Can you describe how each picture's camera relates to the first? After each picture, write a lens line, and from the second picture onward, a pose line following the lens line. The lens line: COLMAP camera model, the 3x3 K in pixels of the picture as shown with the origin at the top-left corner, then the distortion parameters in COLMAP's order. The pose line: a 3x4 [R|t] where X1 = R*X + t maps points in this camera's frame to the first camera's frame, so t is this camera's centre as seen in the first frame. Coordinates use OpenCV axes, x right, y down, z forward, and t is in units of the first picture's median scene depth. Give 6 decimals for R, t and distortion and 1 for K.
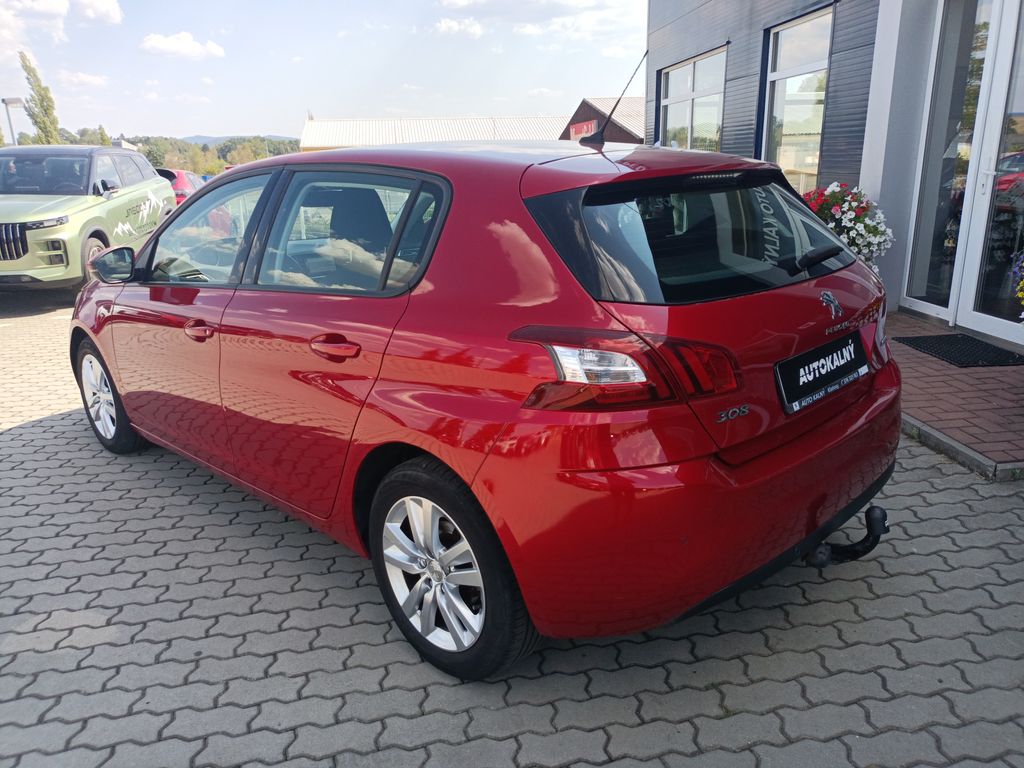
lens RADIAL K [[764.3, 0, 525.3], [0, 764.3, 383.8], [0, 0, 1]] dist [-0.001265, -0.004155]
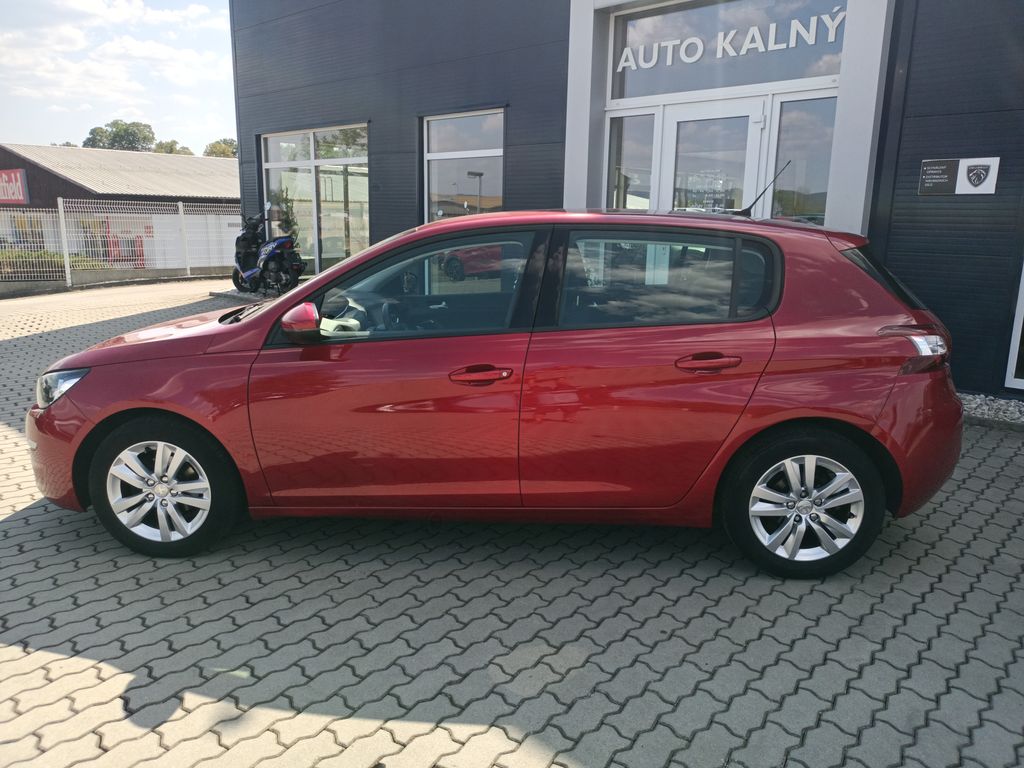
lens RADIAL K [[764.3, 0, 525.3], [0, 764.3, 383.8], [0, 0, 1]] dist [-0.001265, -0.004155]
pose [[0.754963, -0.102801, 0.647659, -1.065313], [0.153452, 0.987910, -0.022067, -0.024359], [-0.637560, 0.116045, 0.761610, 0.161026]]
